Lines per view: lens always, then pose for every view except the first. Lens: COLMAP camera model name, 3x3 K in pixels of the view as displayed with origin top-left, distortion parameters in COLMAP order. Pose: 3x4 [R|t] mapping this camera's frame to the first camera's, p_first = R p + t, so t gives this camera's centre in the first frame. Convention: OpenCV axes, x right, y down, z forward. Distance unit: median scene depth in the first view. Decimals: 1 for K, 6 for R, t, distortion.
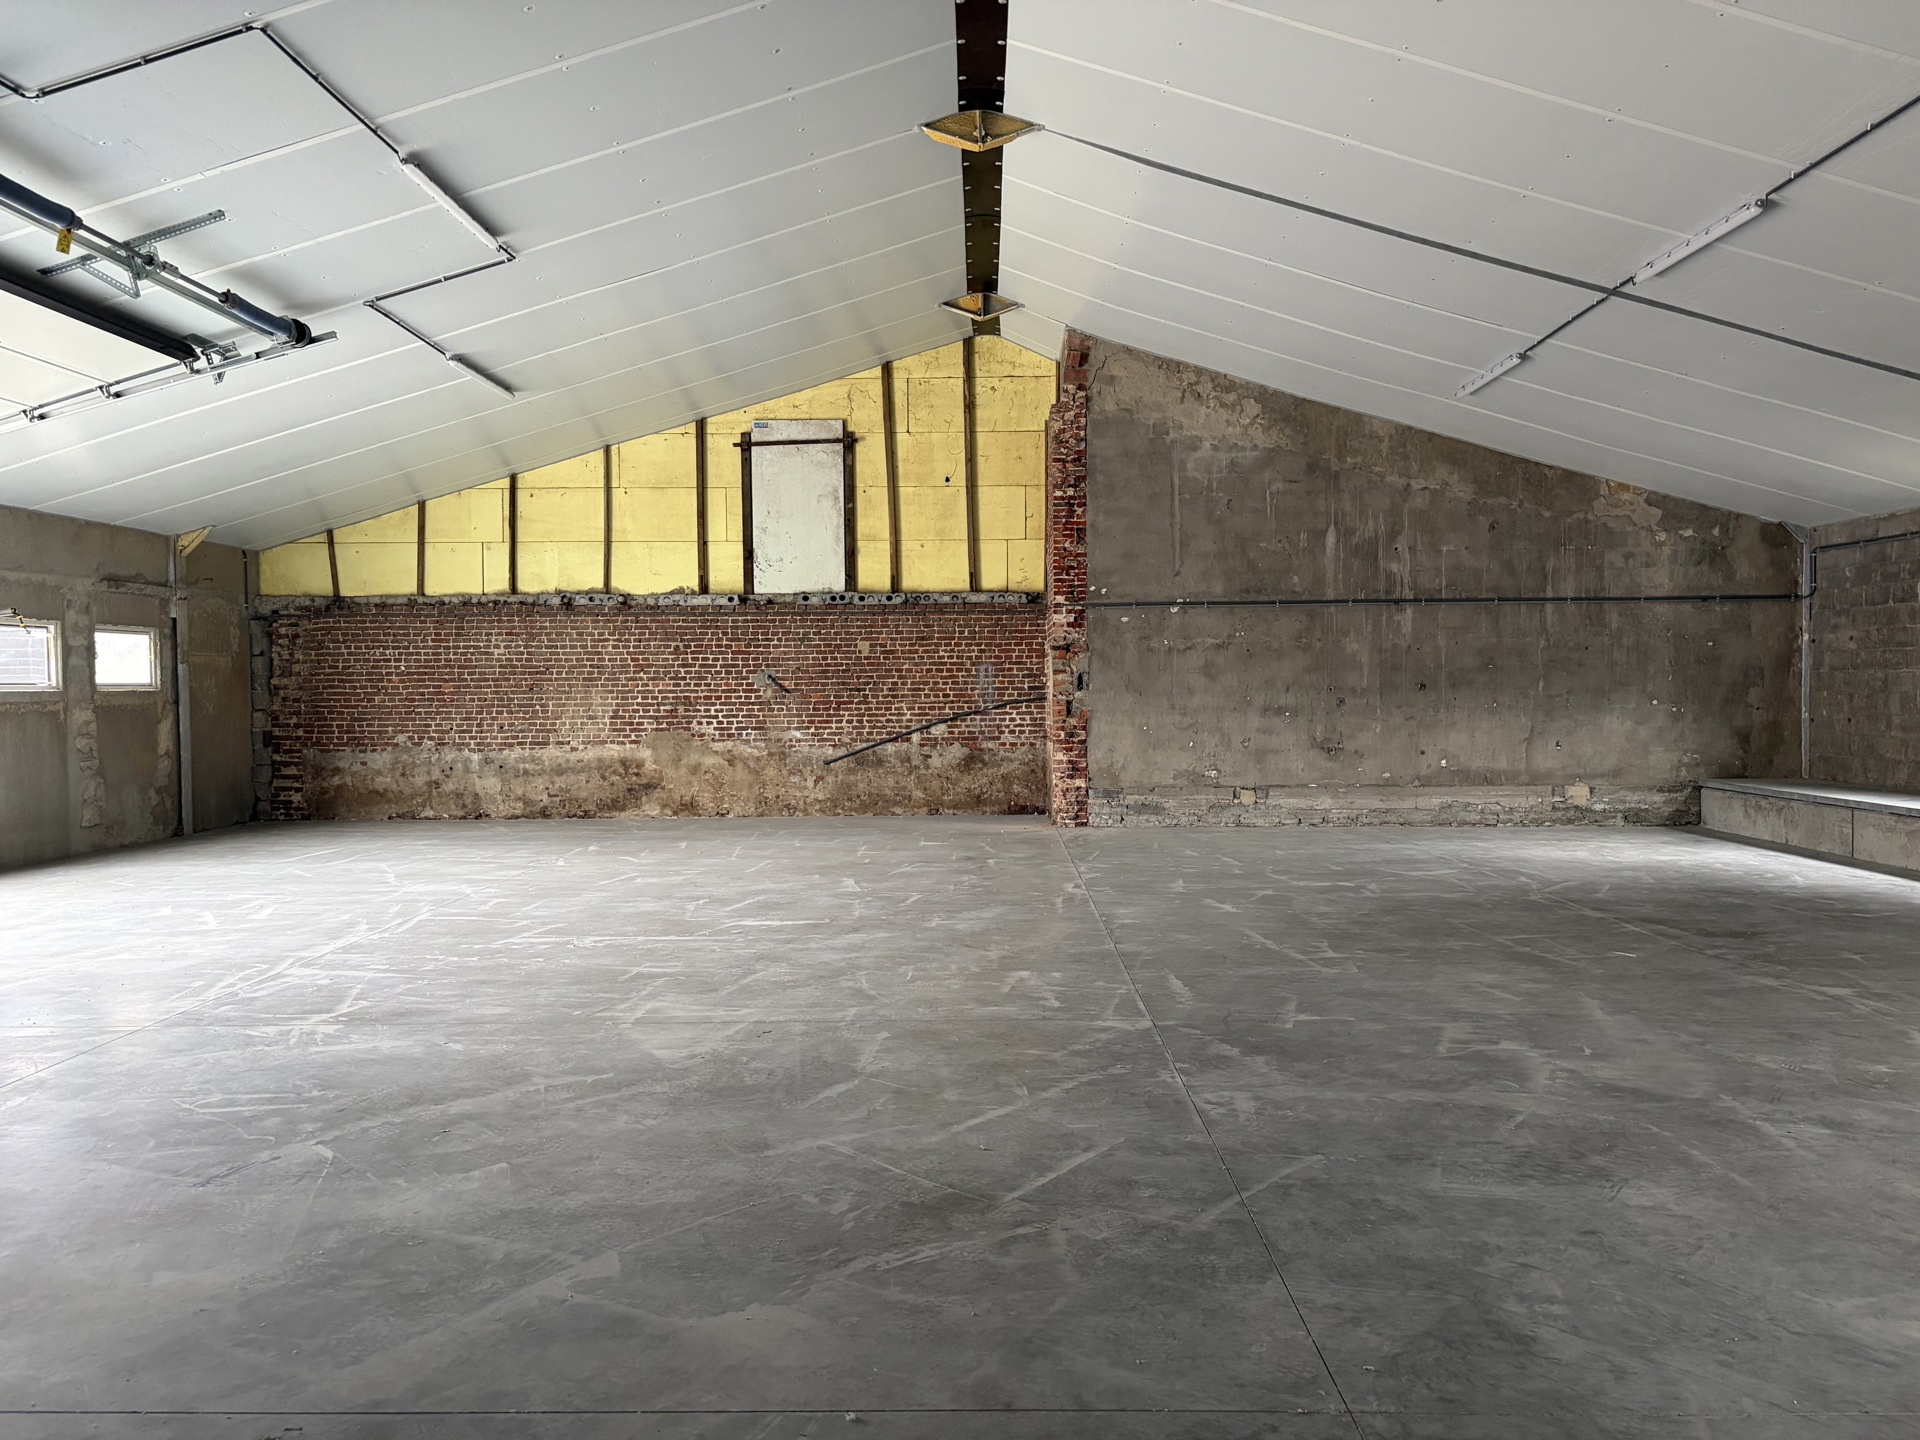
lens RADIAL K [[1448.9, 0, 964.4], [0, 1448.9, 736.7], [0, 0, 1]] dist [0.059034, -0.068240]
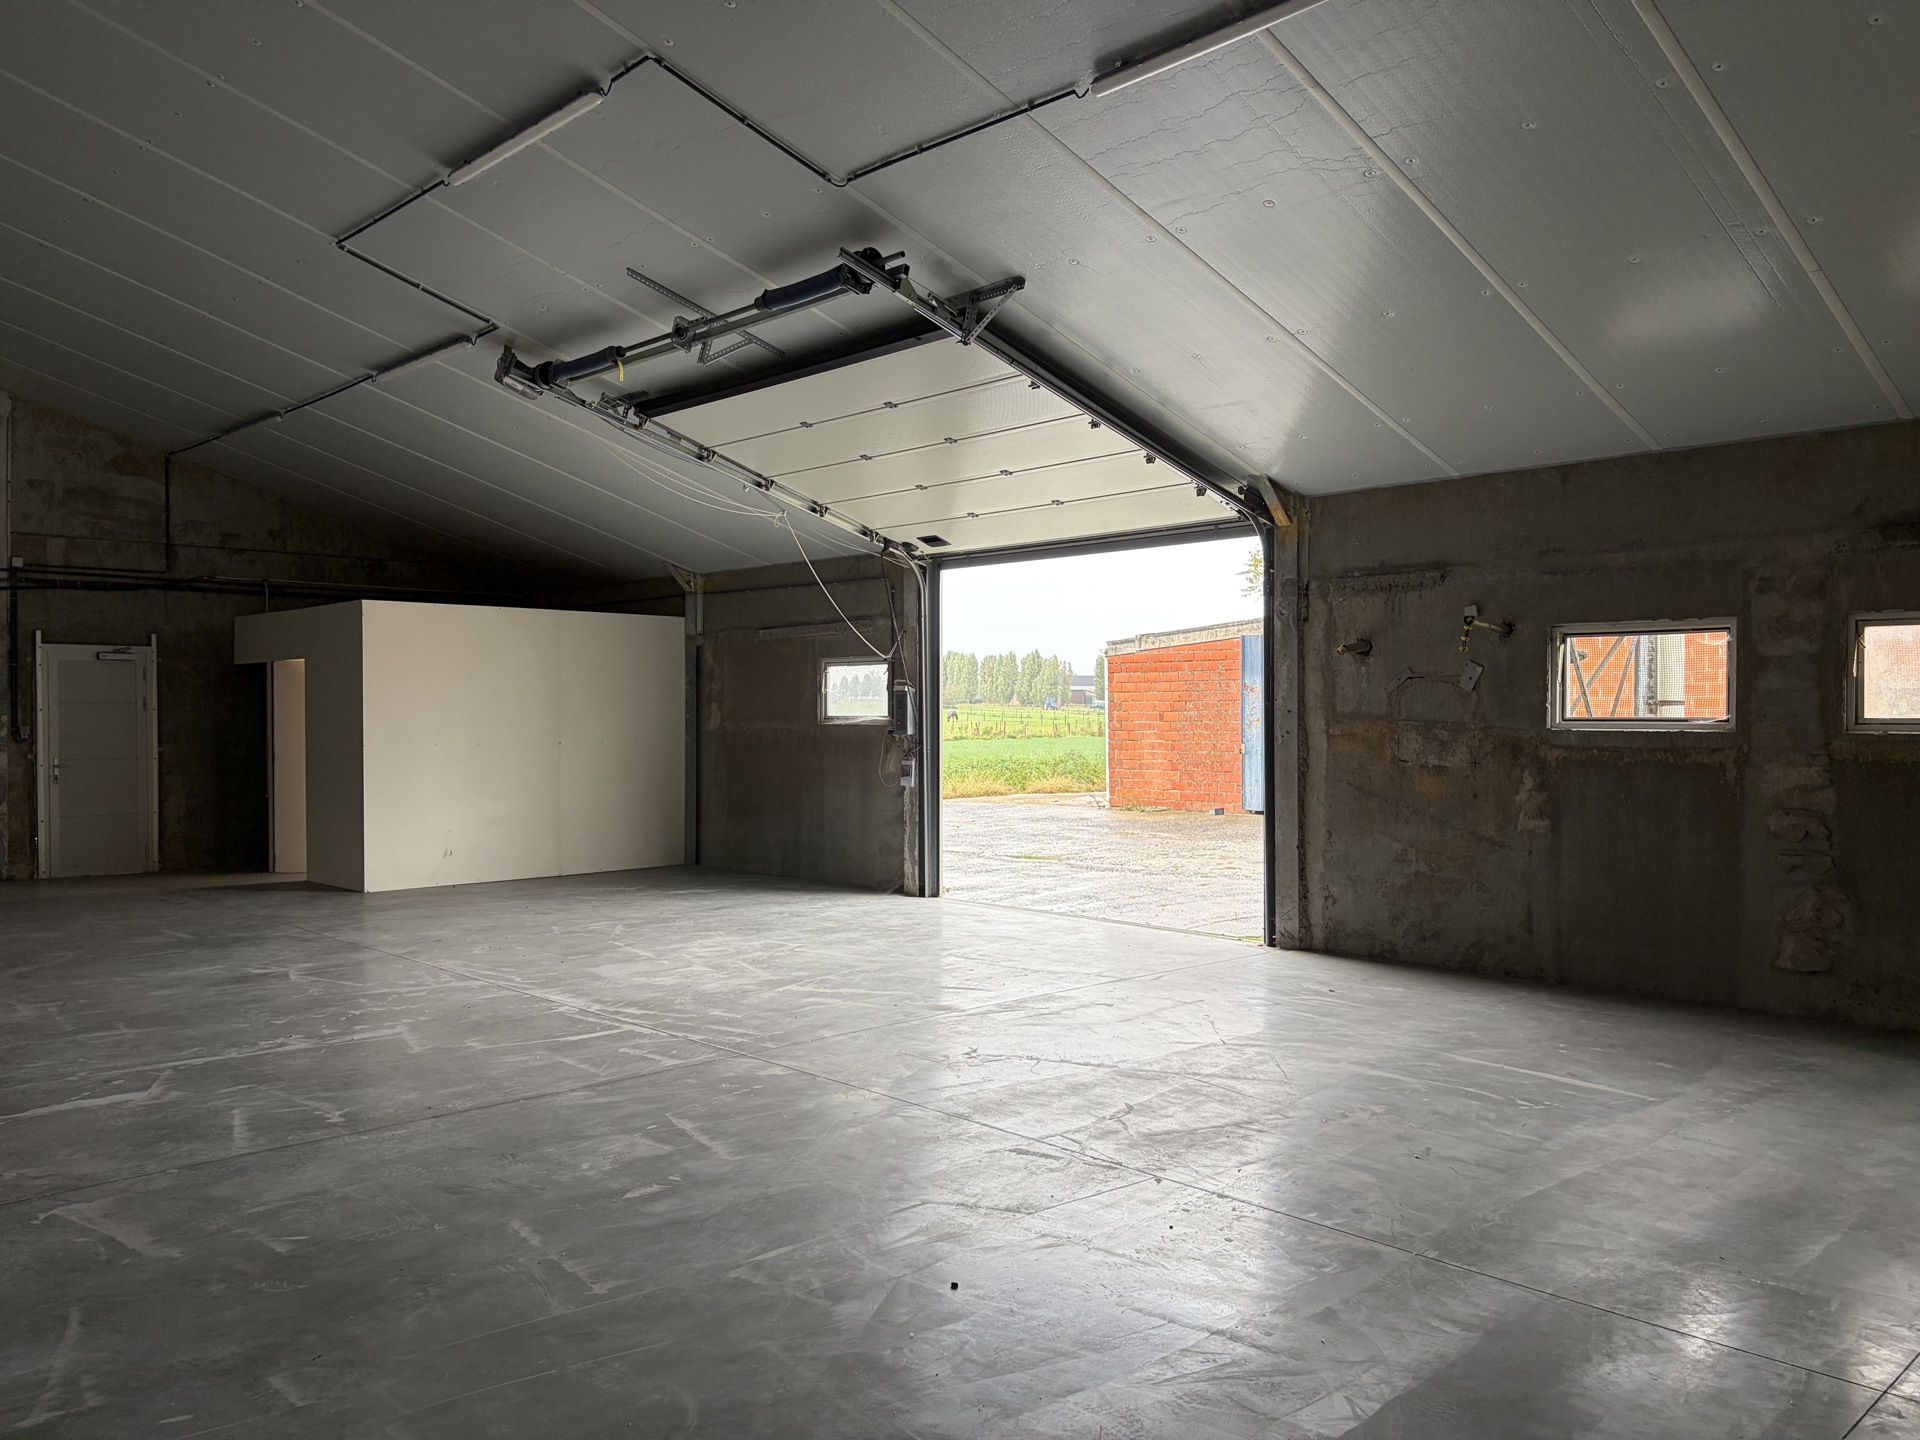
lens RADIAL K [[1448.9, 0, 962.7], [0, 1448.9, 733.4], [0, 0, 1]] dist [0.059034, -0.068240]
pose [[-0.712604, 0.019125, -0.701306, 0.029214], [-0.019050, 0.998732, 0.046593, -0.046529], [0.701308, 0.046563, -0.711336, 1.067197]]
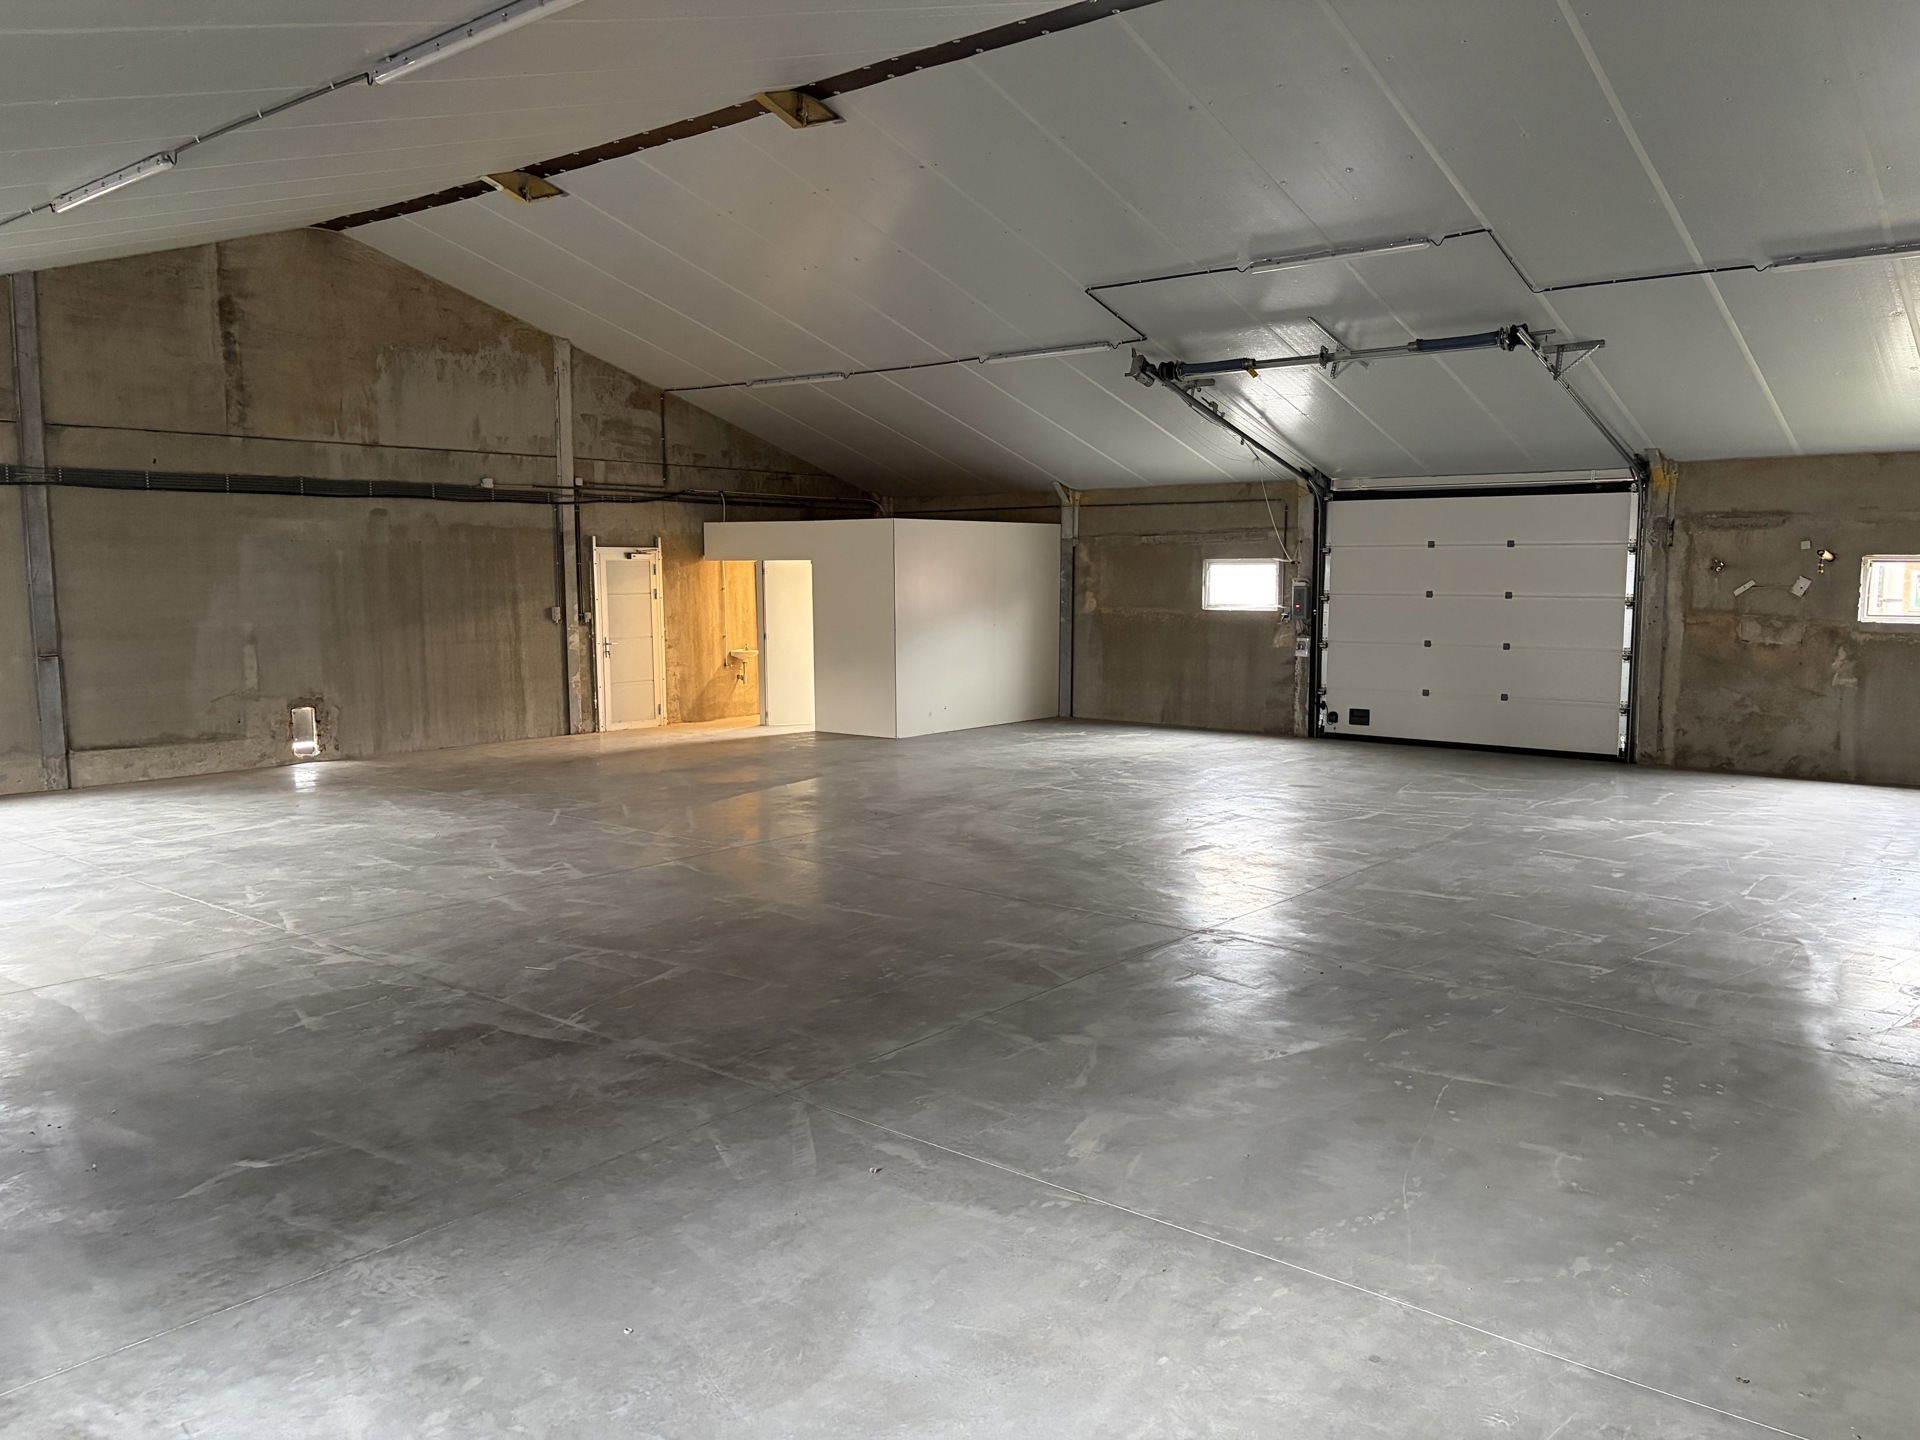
lens RADIAL K [[1448.9, 0, 960.4], [0, 1448.9, 726.7], [0, 0, 1]] dist [0.059034, -0.068240]
pose [[-0.626209, 0.095136, -0.773829, 0.533622], [-0.022699, 0.989882, 0.140066, -0.076643], [0.779324, 0.105276, -0.617714, 0.954088]]
